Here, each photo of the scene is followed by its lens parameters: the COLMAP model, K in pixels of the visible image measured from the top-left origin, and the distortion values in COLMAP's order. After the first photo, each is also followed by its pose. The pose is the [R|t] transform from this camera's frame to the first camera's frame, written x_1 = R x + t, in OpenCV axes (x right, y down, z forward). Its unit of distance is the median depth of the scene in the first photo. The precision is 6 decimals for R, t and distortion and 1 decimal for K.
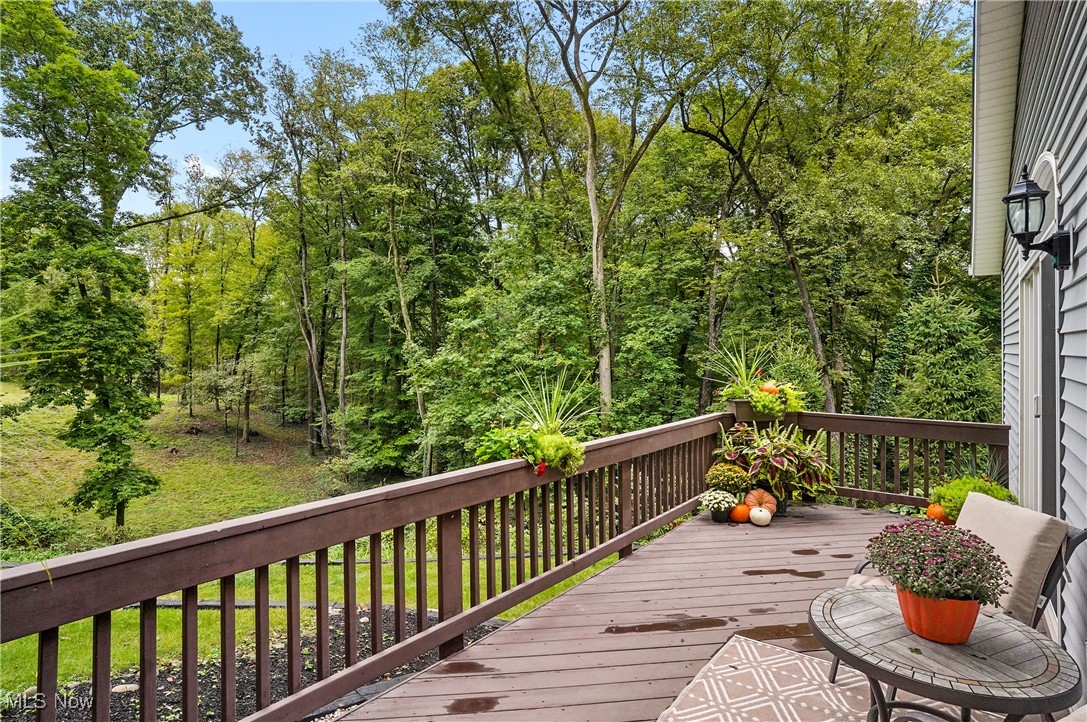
lens RADIAL K [[585.1, 0, 545.1], [0, 585.1, 355.6], [0, 0, 1]] dist [-0.015753, 0.000989]
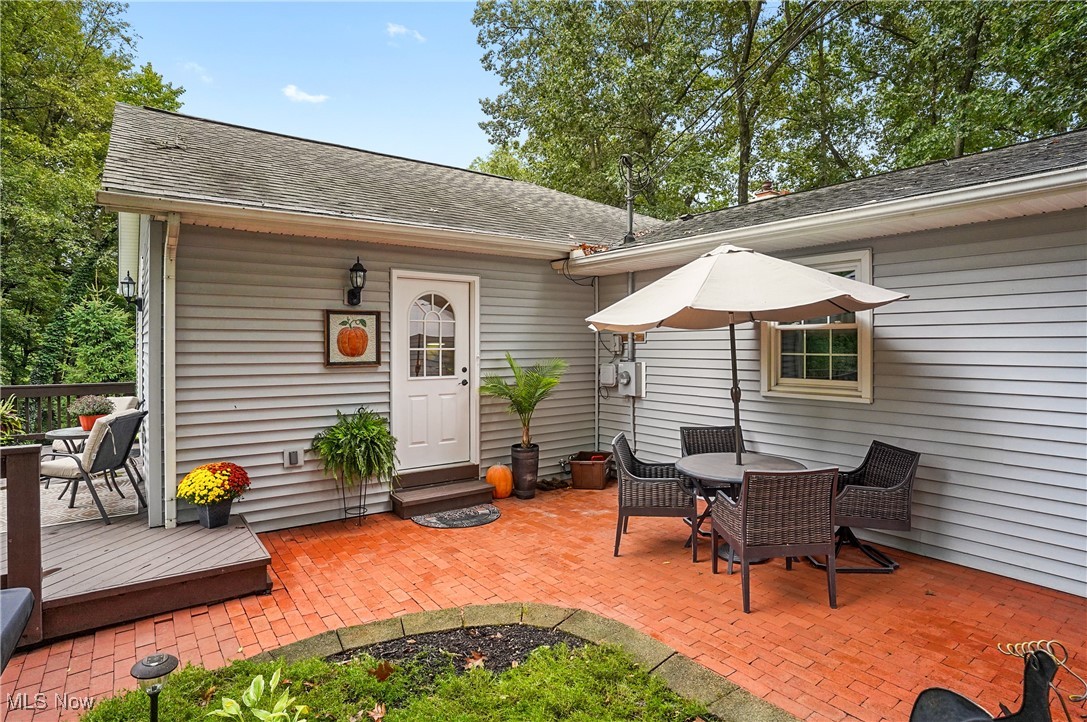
lens RADIAL K [[585.1, 0, 563.1], [0, 585.1, 343.3], [0, 0, 1]] dist [-0.015753, 0.000989]
pose [[0.296333, 0.009056, 0.955042, -0.214346], [0.005119, 0.999926, -0.011070, 0.009558], [-0.955071, 0.008169, 0.296265, -0.323736]]
